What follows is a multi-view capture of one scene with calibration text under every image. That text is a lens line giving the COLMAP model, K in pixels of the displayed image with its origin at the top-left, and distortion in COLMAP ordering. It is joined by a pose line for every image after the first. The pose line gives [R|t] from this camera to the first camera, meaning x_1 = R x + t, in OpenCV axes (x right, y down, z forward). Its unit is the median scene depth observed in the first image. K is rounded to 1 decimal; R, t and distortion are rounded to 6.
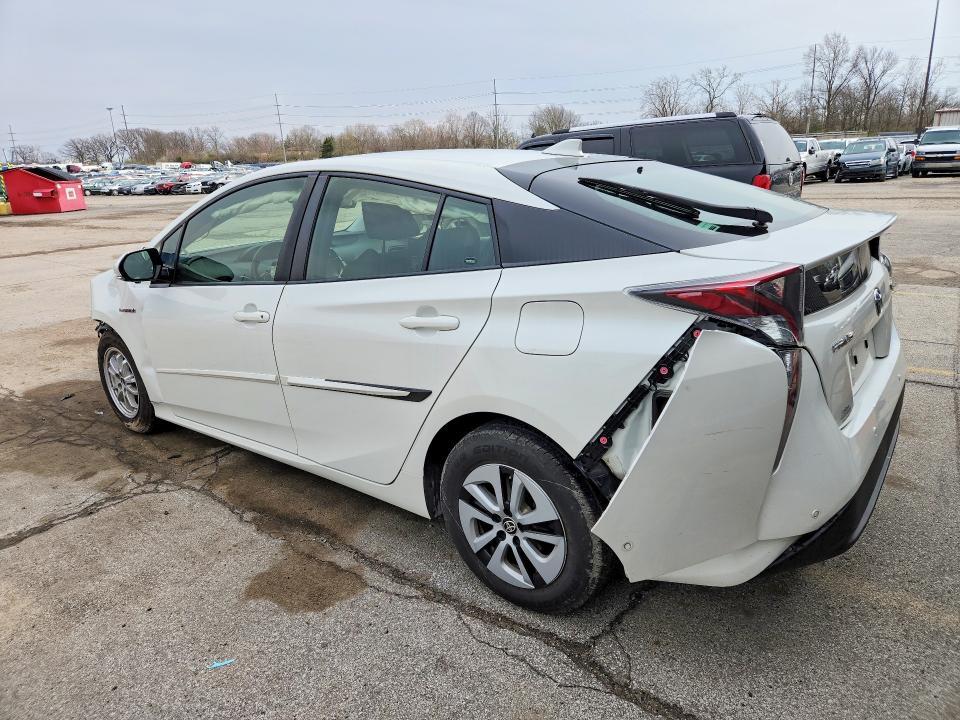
lens RADIAL K [[663.3, 0, 482.7], [0, 663.3, 361.8], [0, 0, 1]] dist [0.060261, -0.055291]
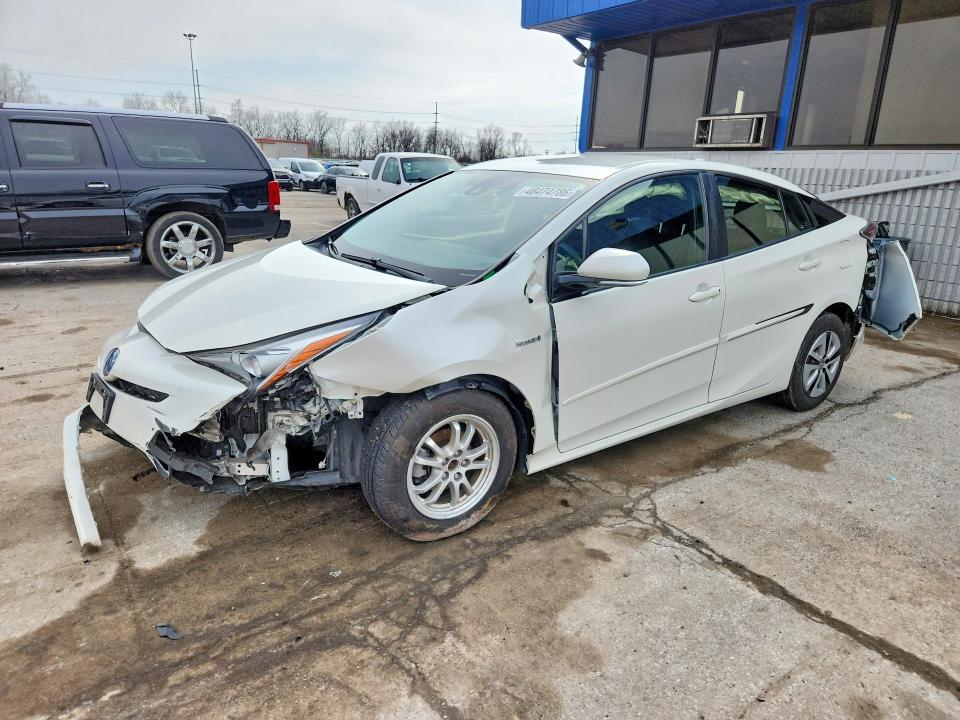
lens RADIAL K [[663.3, 0, 482.7], [0, 663.3, 361.8], [0, 0, 1]] dist [0.060261, -0.055291]
pose [[0.244366, -0.222251, 0.943870, -1.569015], [0.233600, 0.958205, 0.165148, -0.238448], [-0.941125, 0.180132, 0.286070, 1.058883]]
